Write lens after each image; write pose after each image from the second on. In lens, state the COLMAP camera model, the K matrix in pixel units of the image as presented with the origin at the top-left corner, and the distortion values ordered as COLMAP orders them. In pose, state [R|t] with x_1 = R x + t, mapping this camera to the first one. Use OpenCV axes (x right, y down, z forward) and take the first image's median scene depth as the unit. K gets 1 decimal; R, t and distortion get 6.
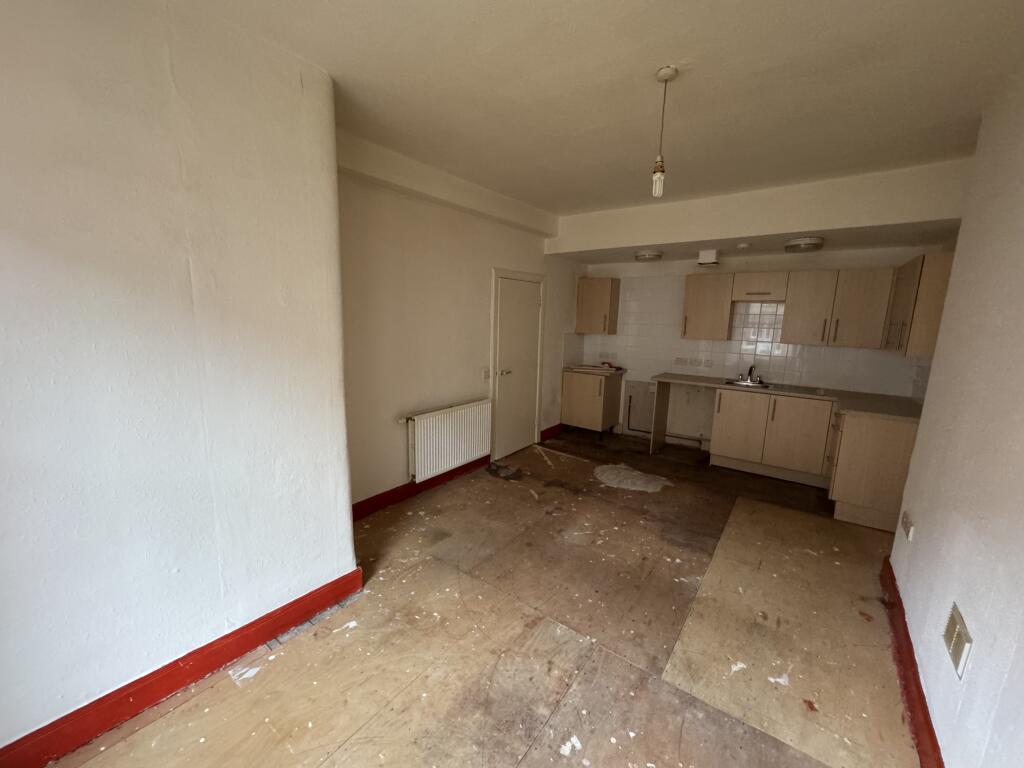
lens RADIAL K [[403.6, 0, 512.0], [0, 403.6, 384.0], [0, 0, 1]] dist [-0.002619, 0.000373]
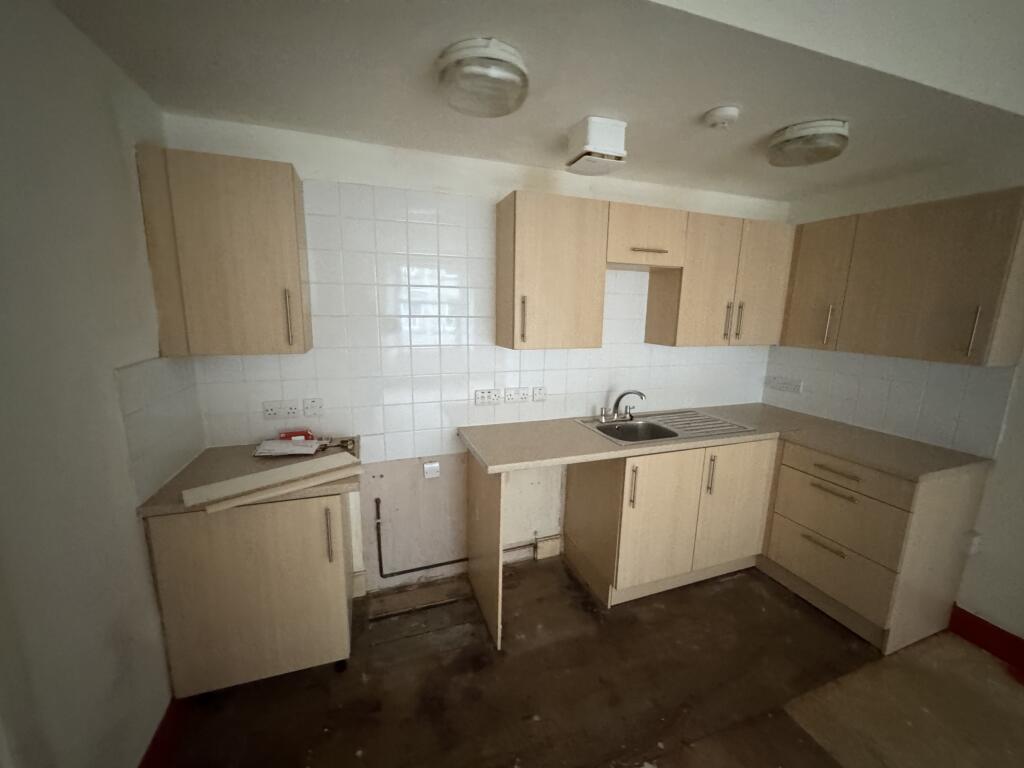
lens RADIAL K [[405.2, 0, 512.0], [0, 405.2, 384.0], [0, 0, 1]] dist [-0.001436, 0.000080]
pose [[0.558637, -0.169113, 0.811989, 0.084051], [0.133289, 0.984573, 0.113356, -0.137426], [-0.818632, 0.044904, 0.572560, 0.840965]]
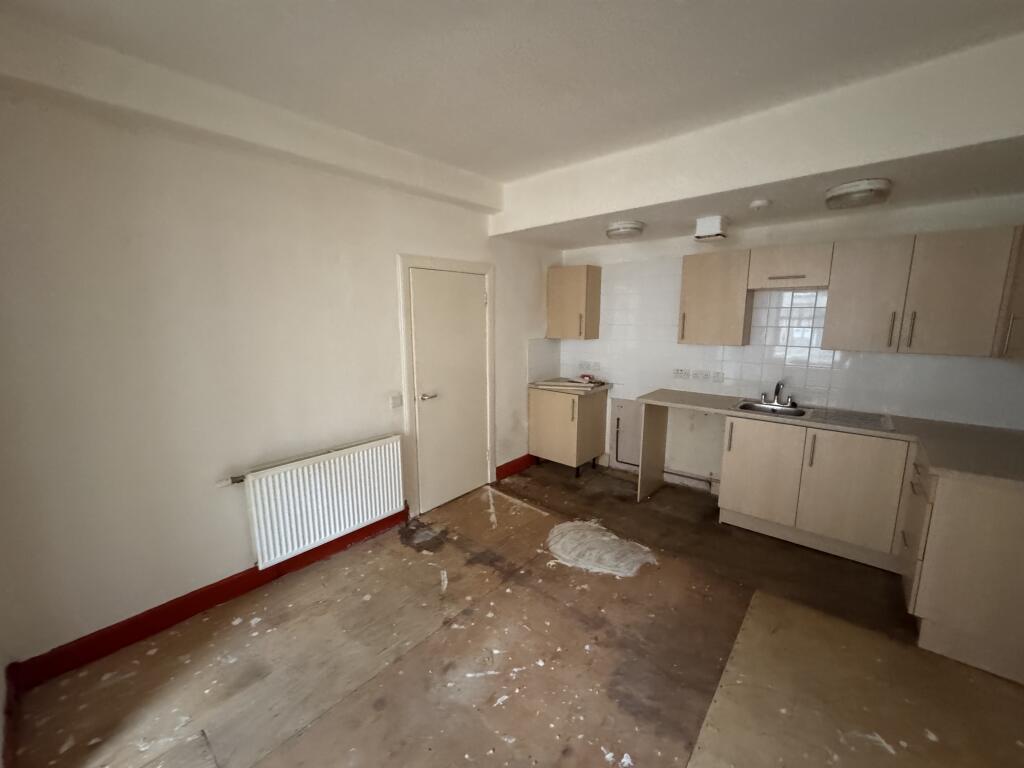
lens RADIAL K [[403.6, 0, 512.0], [0, 403.6, 384.0], [0, 0, 1]] dist [-0.002619, 0.000373]
pose [[0.996897, -0.014927, -0.077290, 0.193666], [0.014920, 0.999888, -0.000665, -0.049083], [0.077291, -0.000491, 0.997008, 0.277726]]
